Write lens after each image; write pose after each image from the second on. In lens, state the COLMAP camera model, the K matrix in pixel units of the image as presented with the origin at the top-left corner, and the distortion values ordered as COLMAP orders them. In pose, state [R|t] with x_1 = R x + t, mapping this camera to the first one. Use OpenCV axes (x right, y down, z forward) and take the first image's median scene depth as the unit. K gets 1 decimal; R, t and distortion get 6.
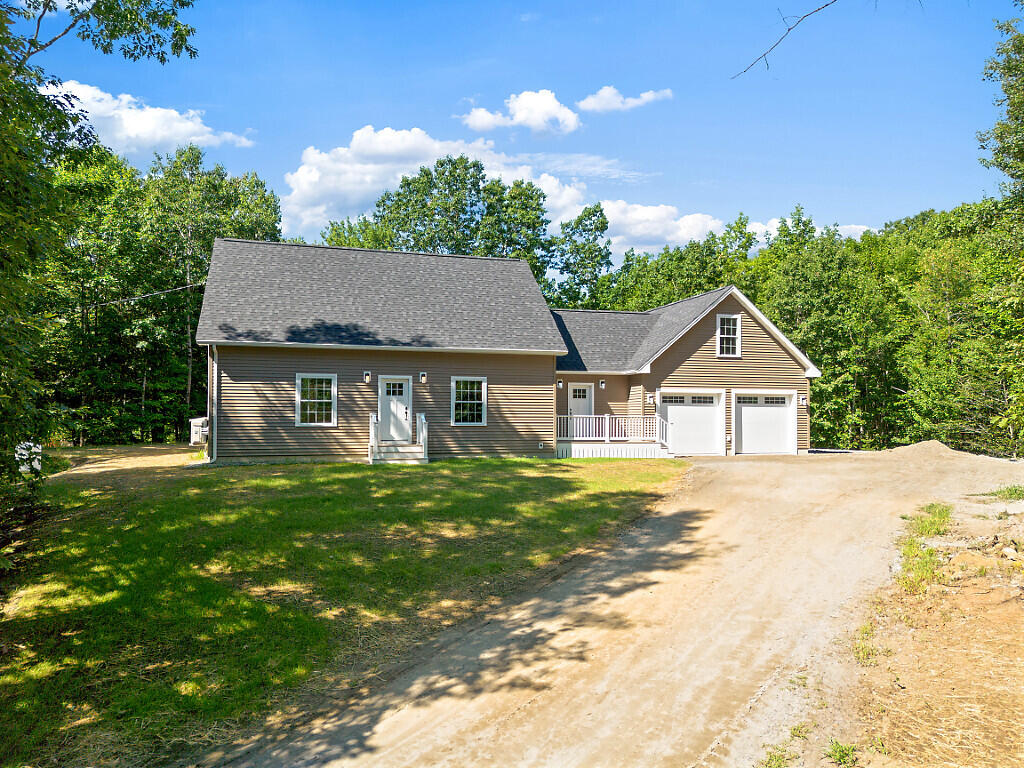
lens RADIAL K [[726.9, 0, 513.3], [0, 726.9, 398.2], [0, 0, 1]] dist [0.056479, -0.000299]
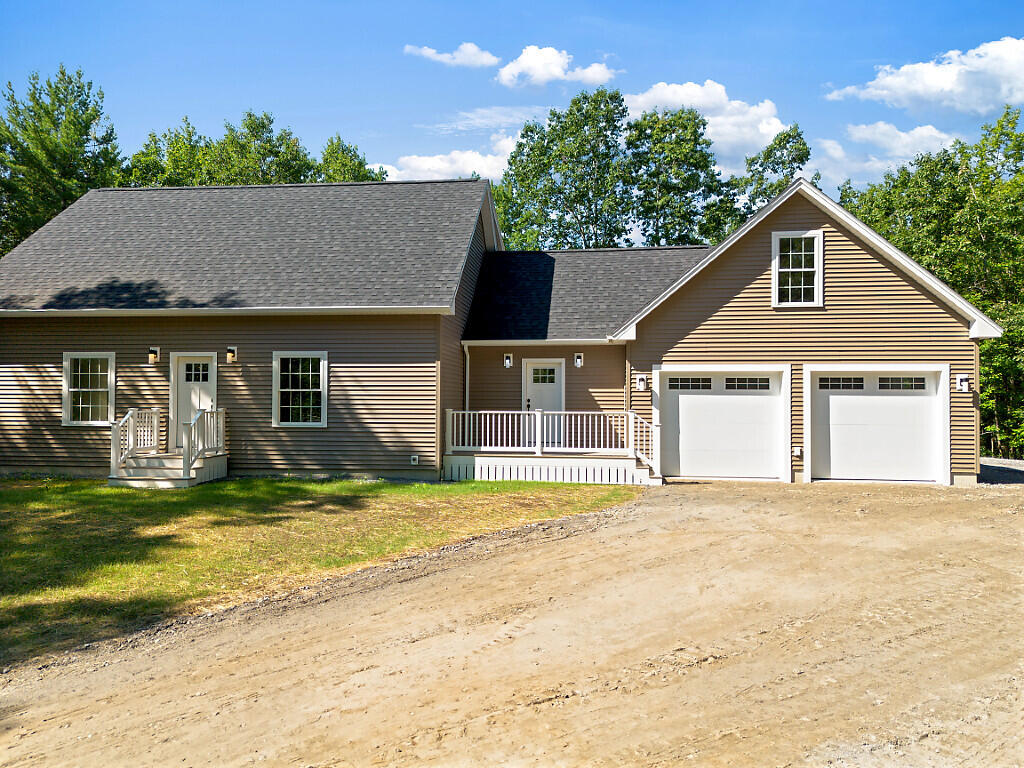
lens RADIAL K [[724.8, 0, 518.9], [0, 724.8, 382.2], [0, 0, 1]] dist [0.037203, -0.003243]
pose [[0.920752, -0.009733, -0.390026, 0.321391], [0.009010, 0.999953, -0.003684, 0.001627], [0.390044, -0.000122, 0.920796, 0.407445]]
